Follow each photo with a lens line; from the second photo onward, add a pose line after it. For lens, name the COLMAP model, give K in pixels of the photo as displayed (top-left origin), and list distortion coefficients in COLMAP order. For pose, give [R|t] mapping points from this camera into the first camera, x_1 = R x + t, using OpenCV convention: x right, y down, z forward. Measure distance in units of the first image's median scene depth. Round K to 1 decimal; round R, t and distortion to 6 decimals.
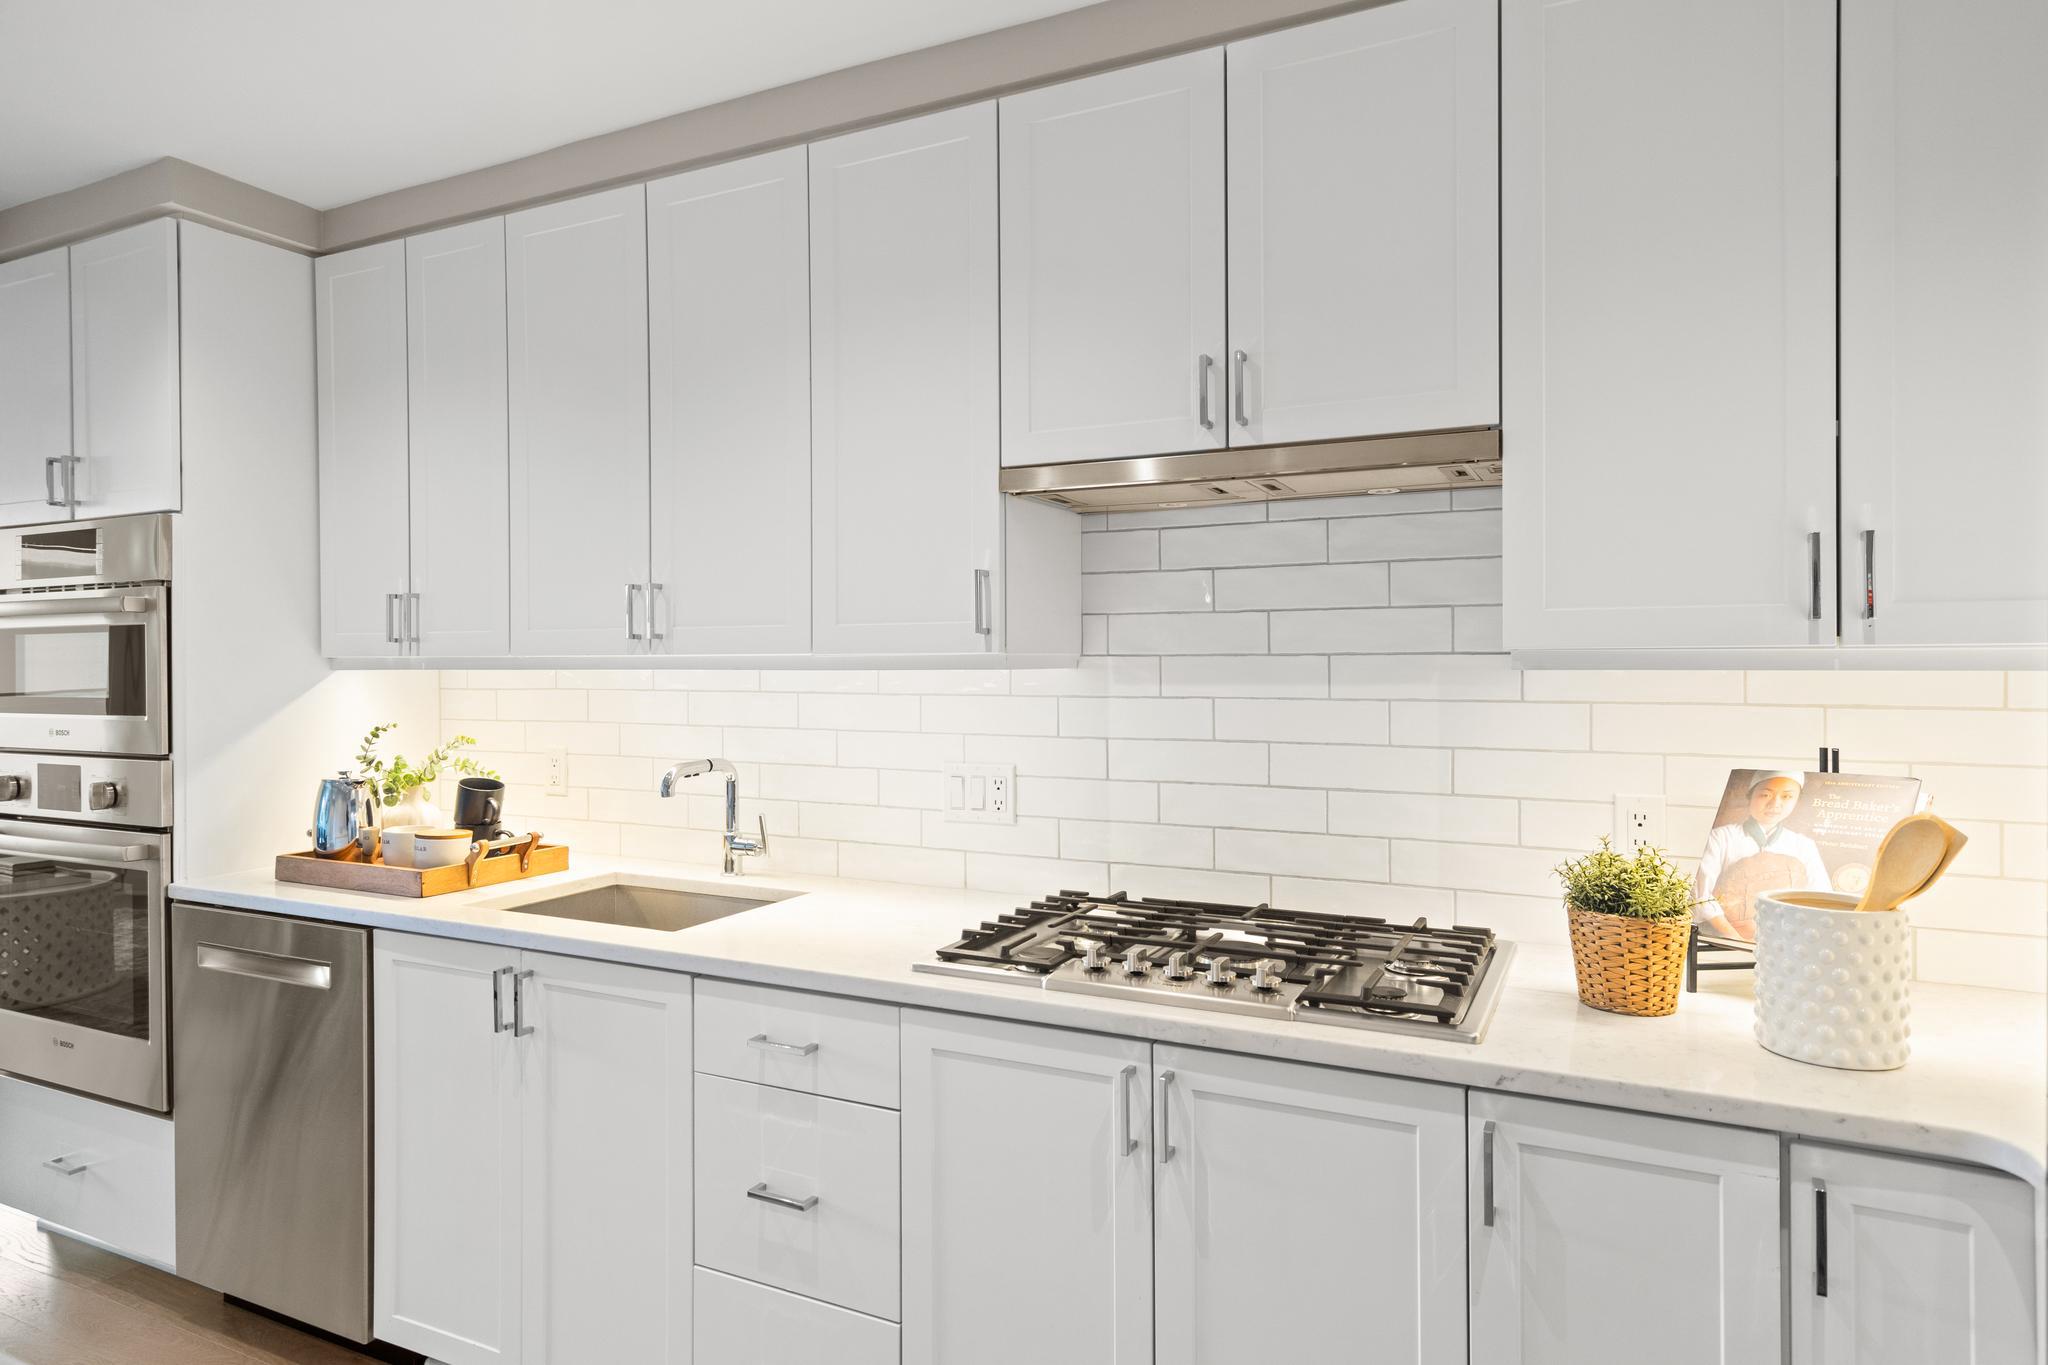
lens RADIAL K [[1218.5, 0, 1022.3], [0, 1218.5, 659.9], [0, 0, 1]] dist [0.008061, 0.001134]
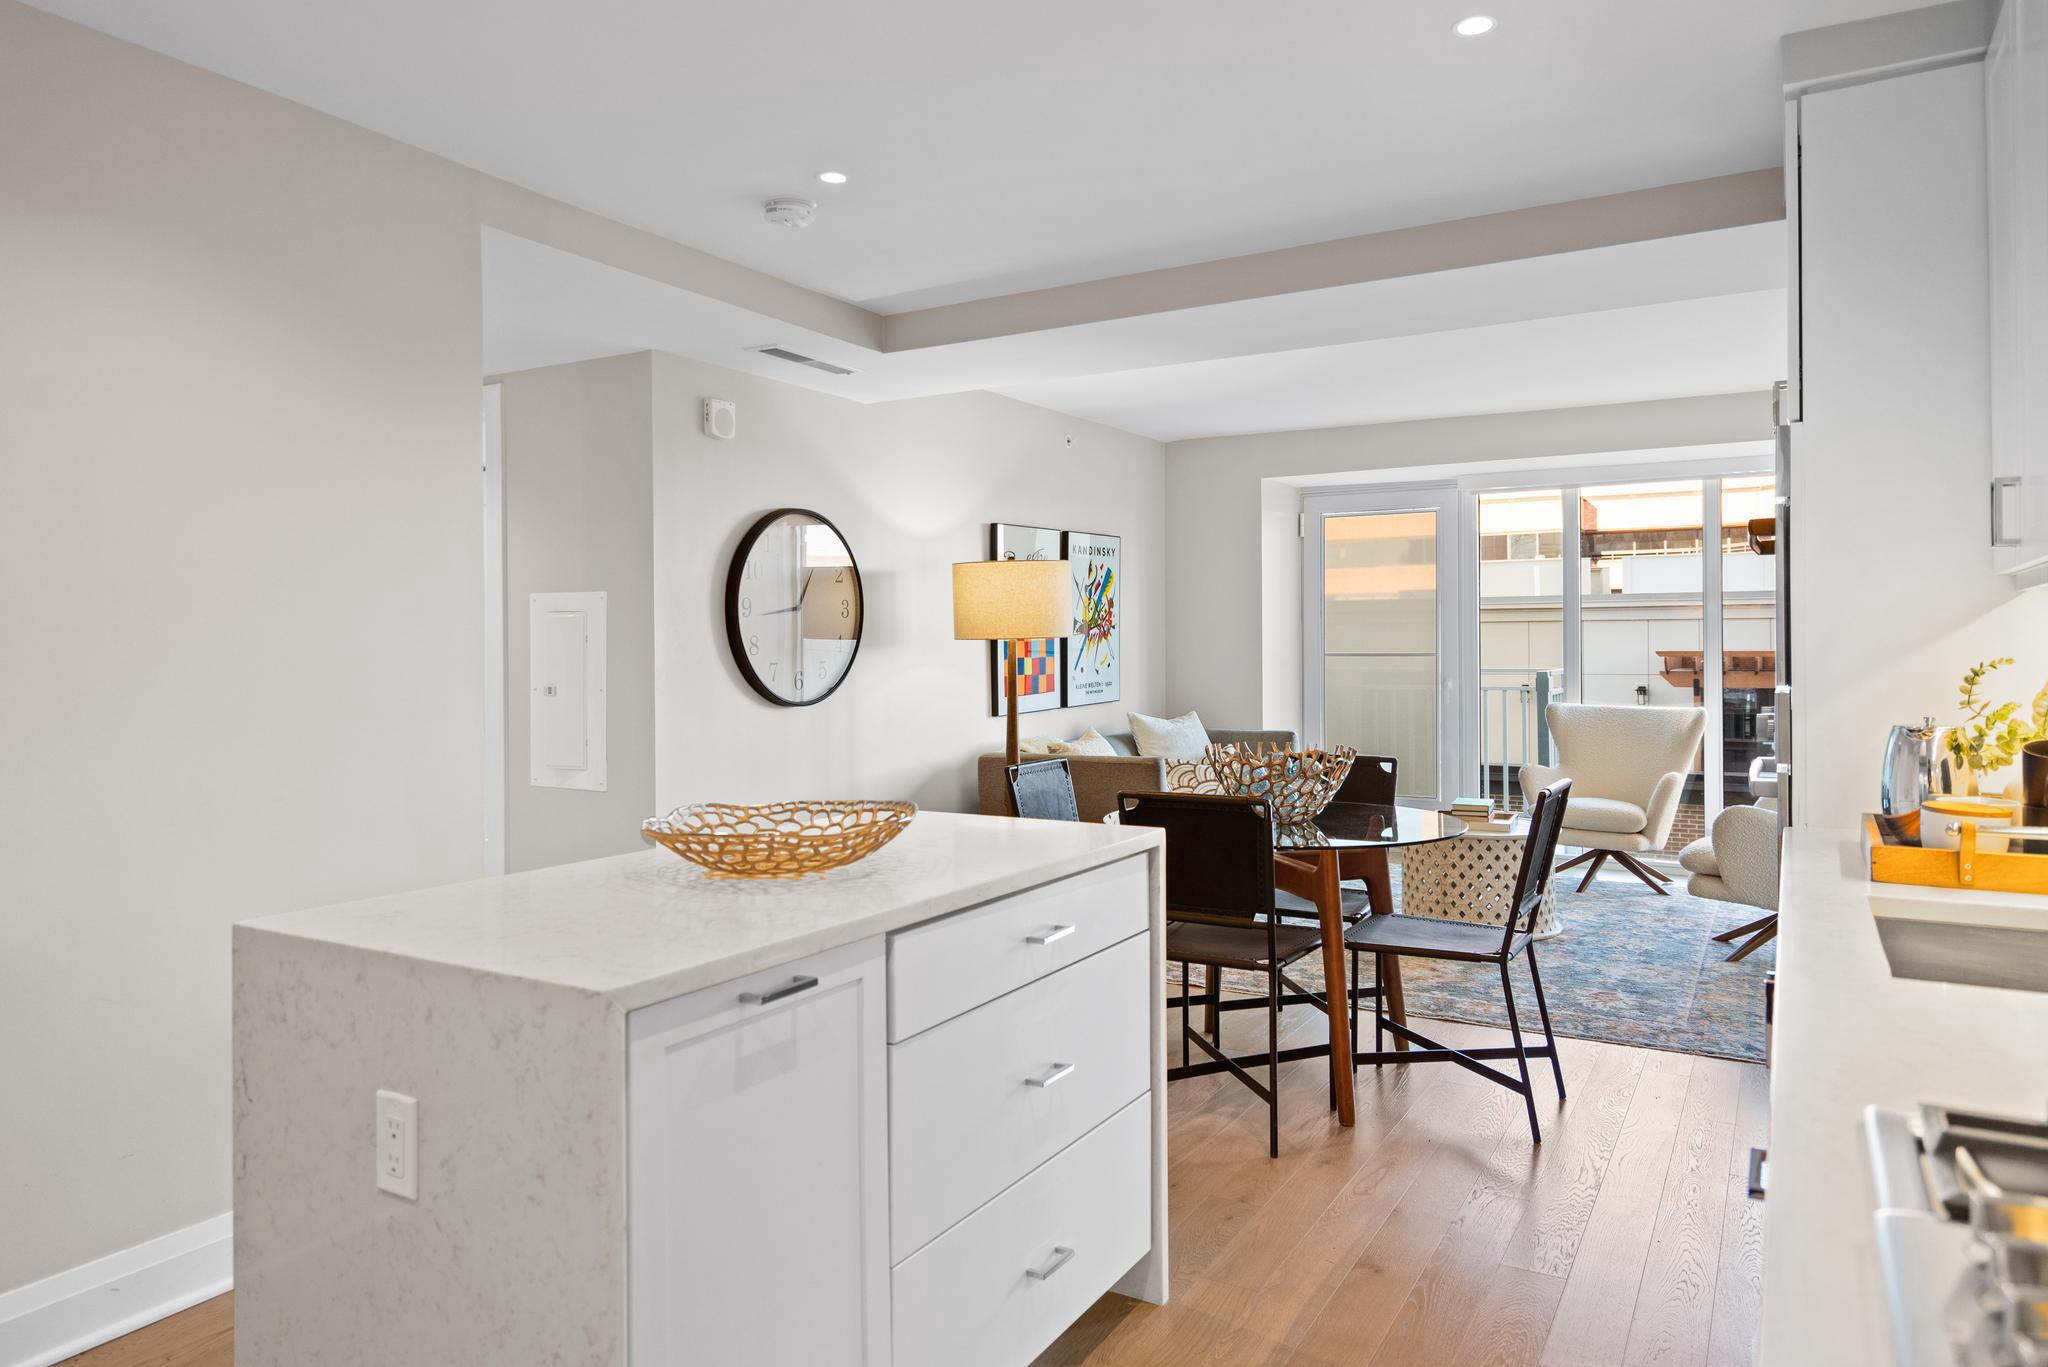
lens RADIAL K [[1308.7, 0, 1026.1], [0, 1308.7, 644.8], [0, 0, 1]] dist [0.004426, 0.001716]
pose [[-0.060694, 0.001449, -0.998155, 0.348922], [0.003857, 0.999992, 0.001217, 0.045195], [0.998149, -0.003776, -0.060699, 0.527530]]
